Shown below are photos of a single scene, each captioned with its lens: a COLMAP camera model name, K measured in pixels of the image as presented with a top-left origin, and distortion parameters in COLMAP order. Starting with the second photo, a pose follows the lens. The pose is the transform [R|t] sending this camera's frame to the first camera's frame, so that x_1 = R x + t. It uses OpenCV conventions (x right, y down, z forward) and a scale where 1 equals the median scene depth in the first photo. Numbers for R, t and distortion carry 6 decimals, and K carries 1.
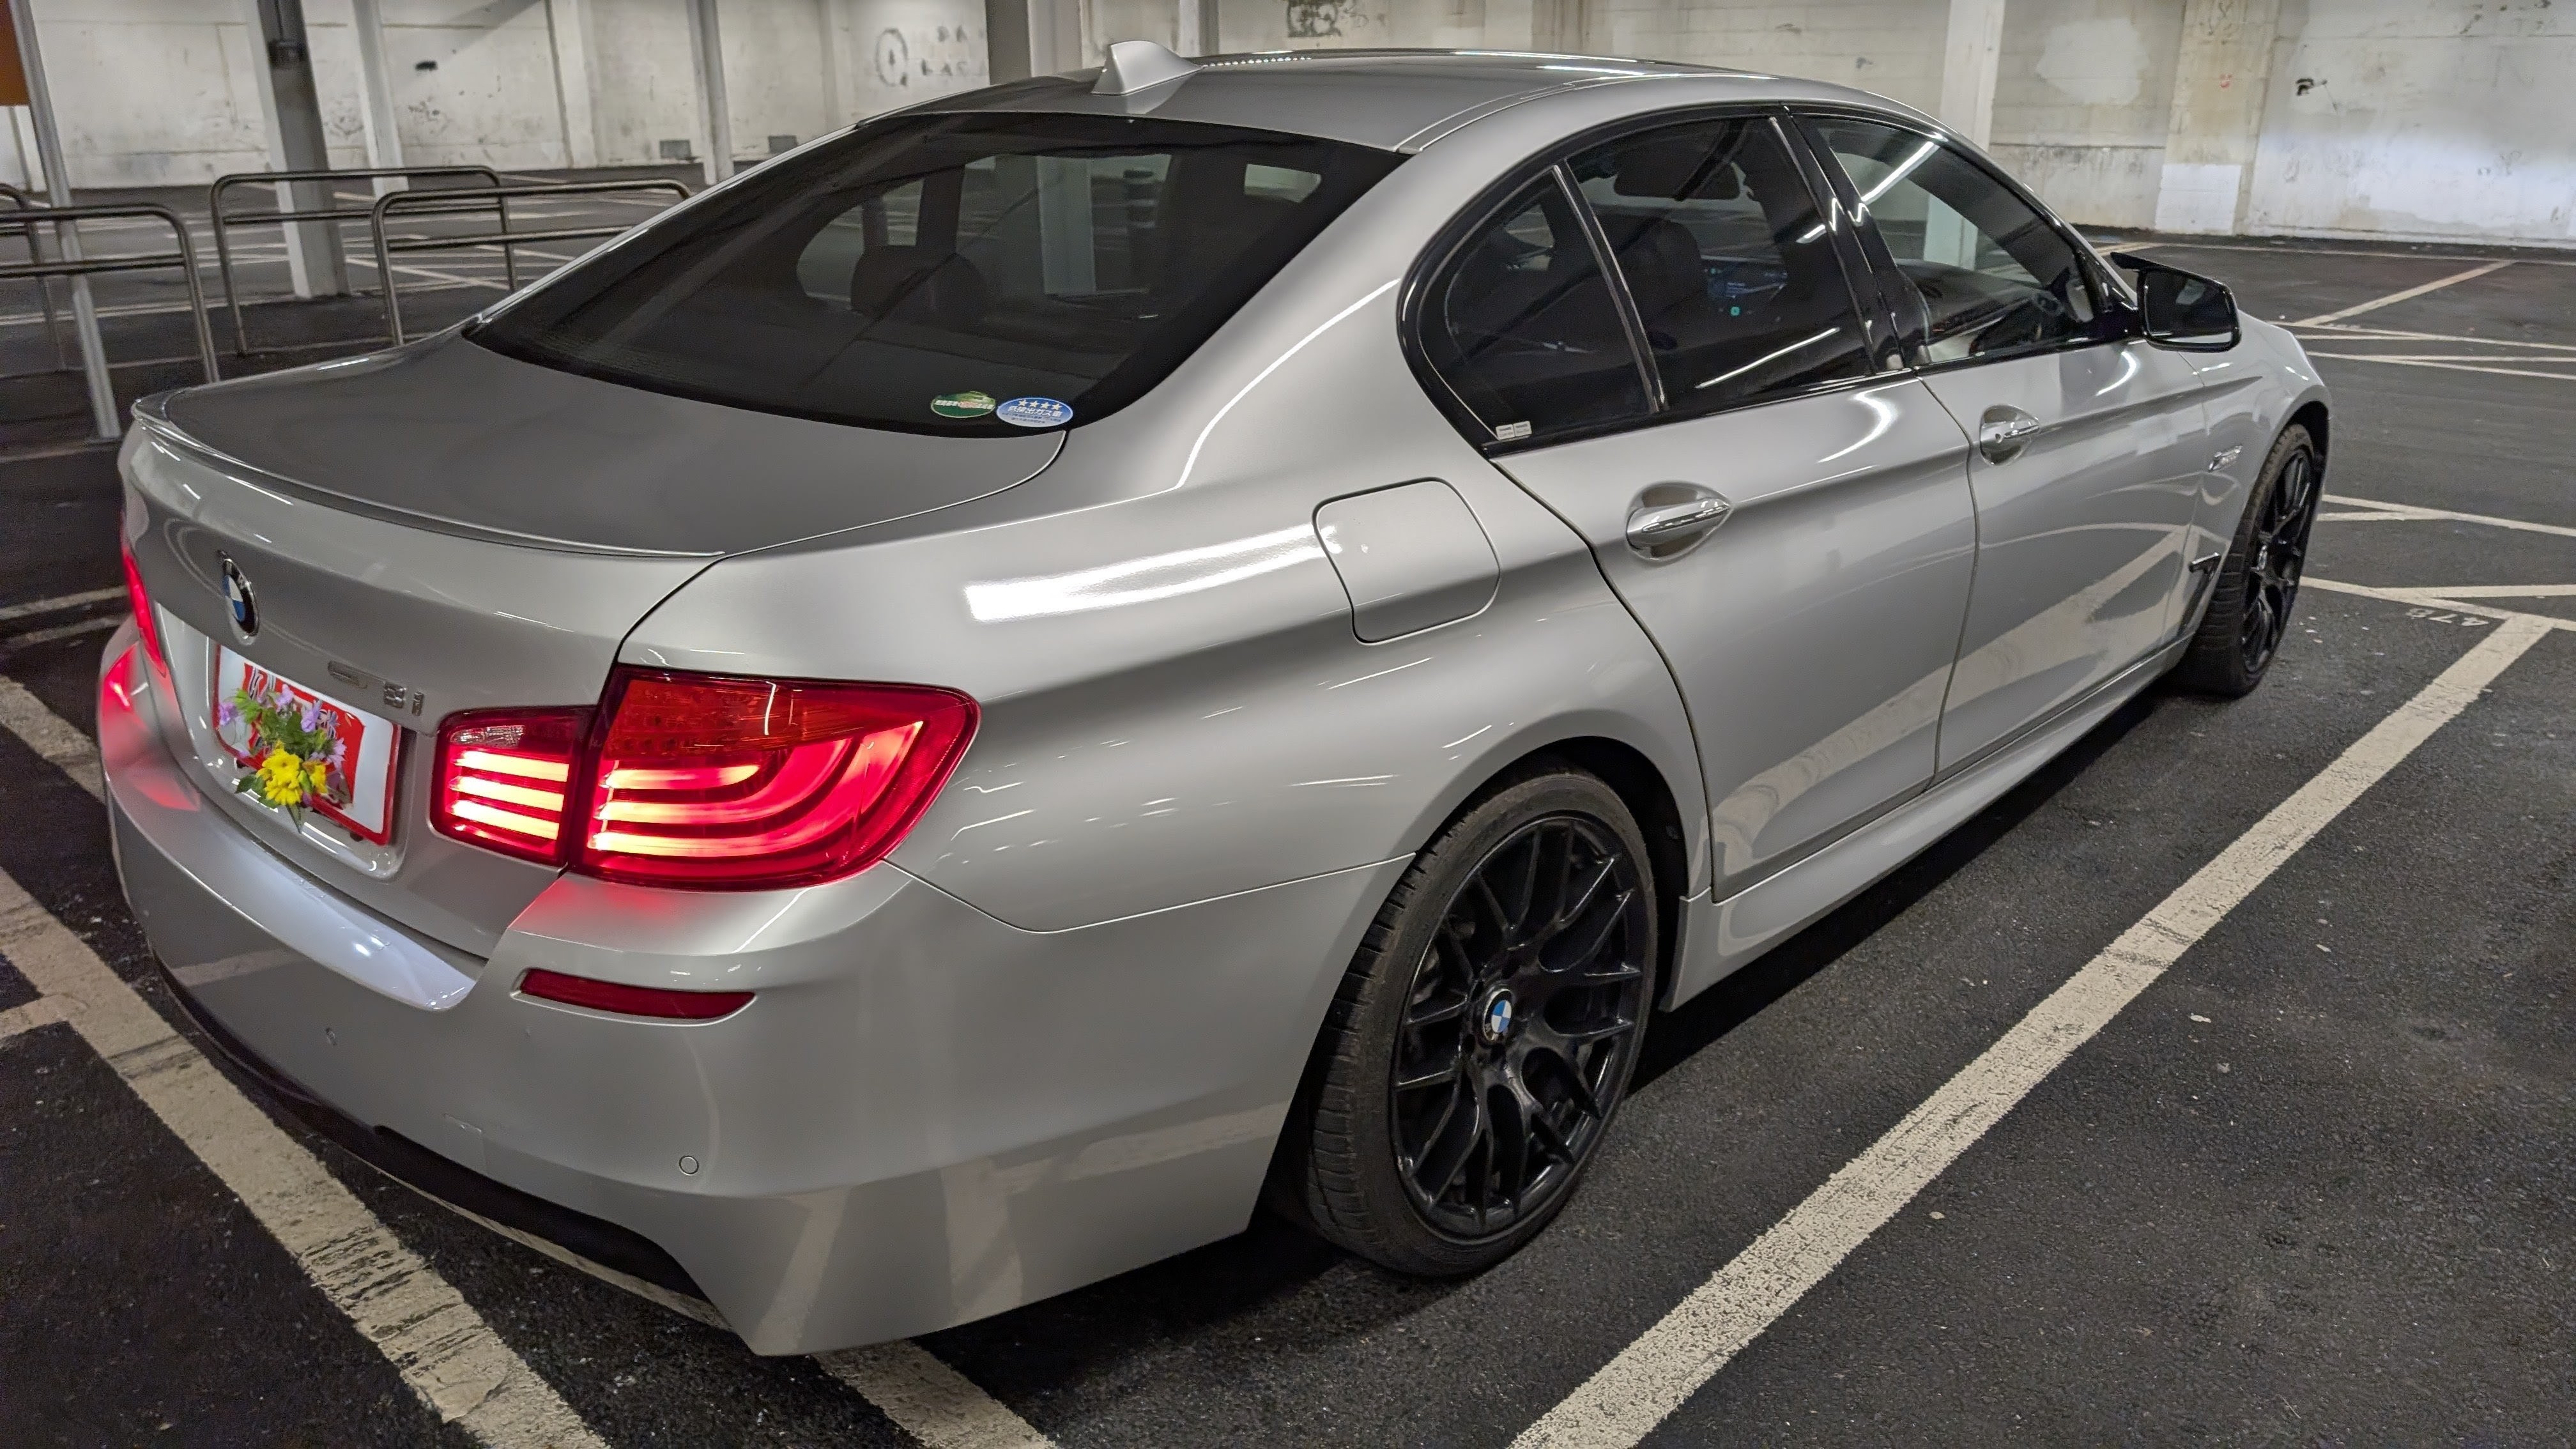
lens RADIAL K [[1879.5, 0, 1317.7], [0, 1879.5, 718.8], [0, 0, 1]] dist [0.024902, -0.025639]
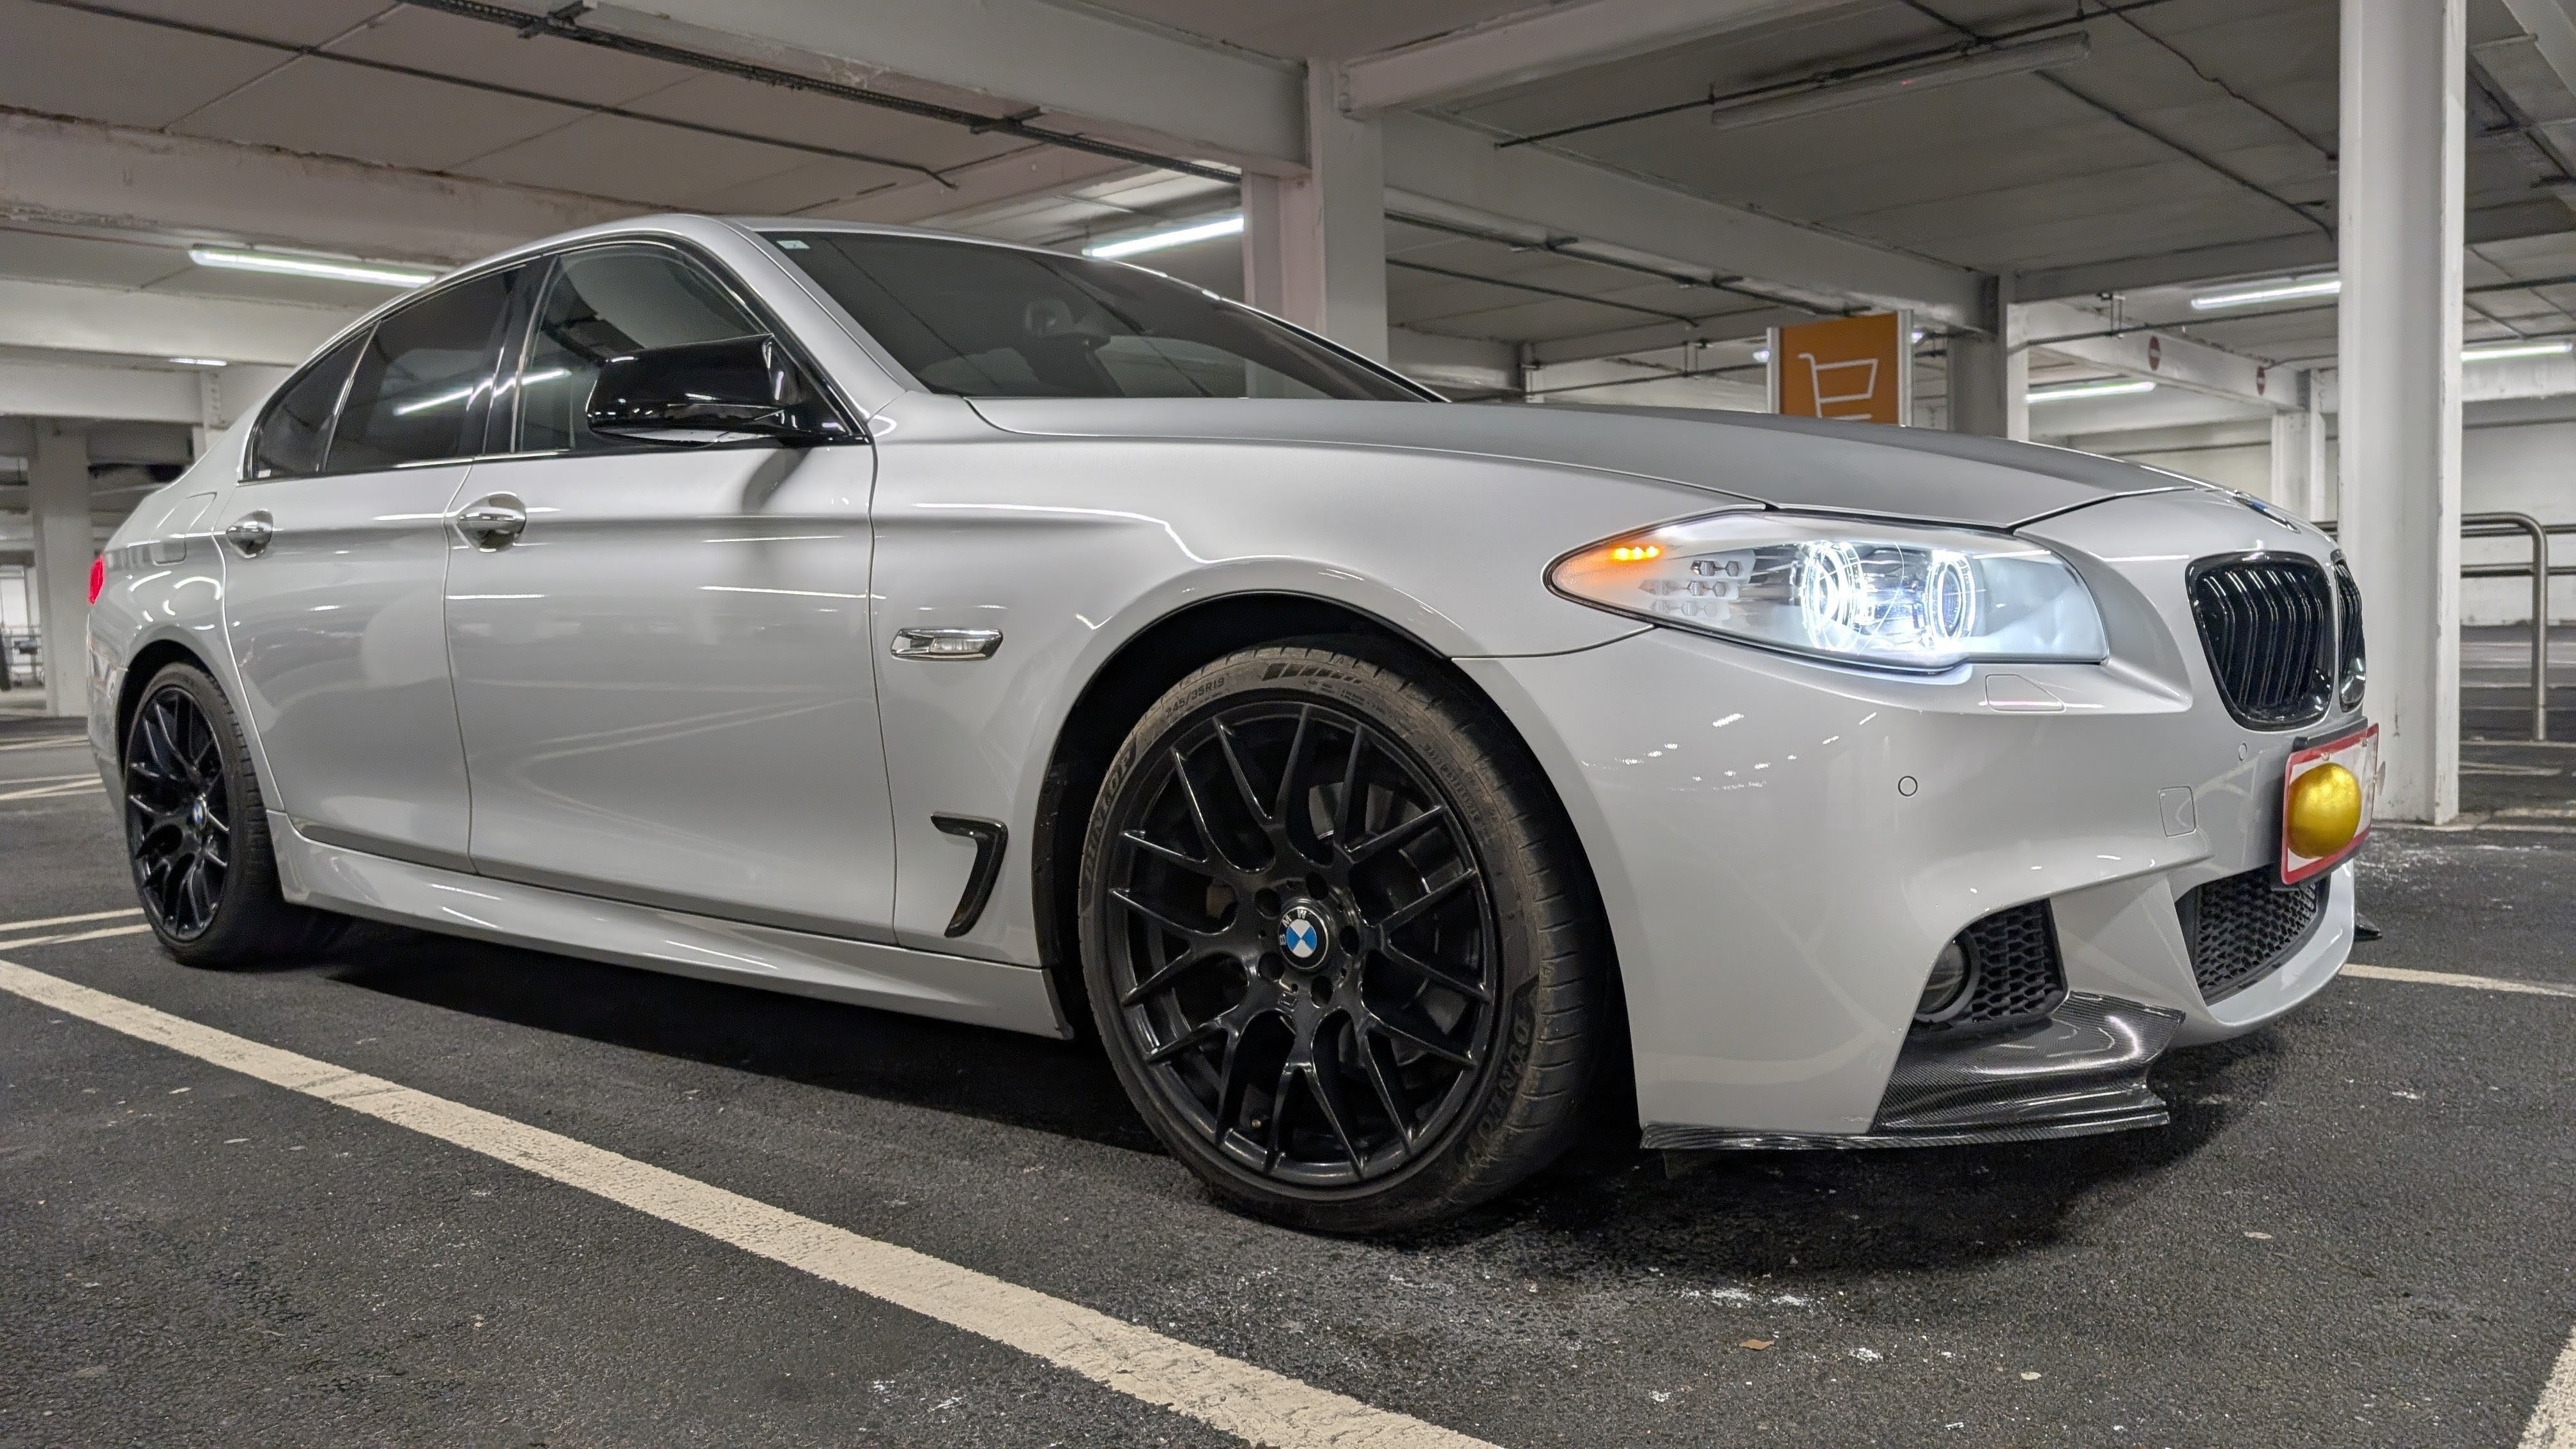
lens RADIAL K [[1879.5, 0, 1299.1], [0, 1879.5, 740.0], [0, 0, 1]] dist [0.024902, -0.025639]
pose [[0.039013, 0.071686, -0.996664, 0.266474], [-0.301751, 0.951703, 0.056641, -0.043635], [0.952588, 0.298535, 0.058761, 0.266878]]
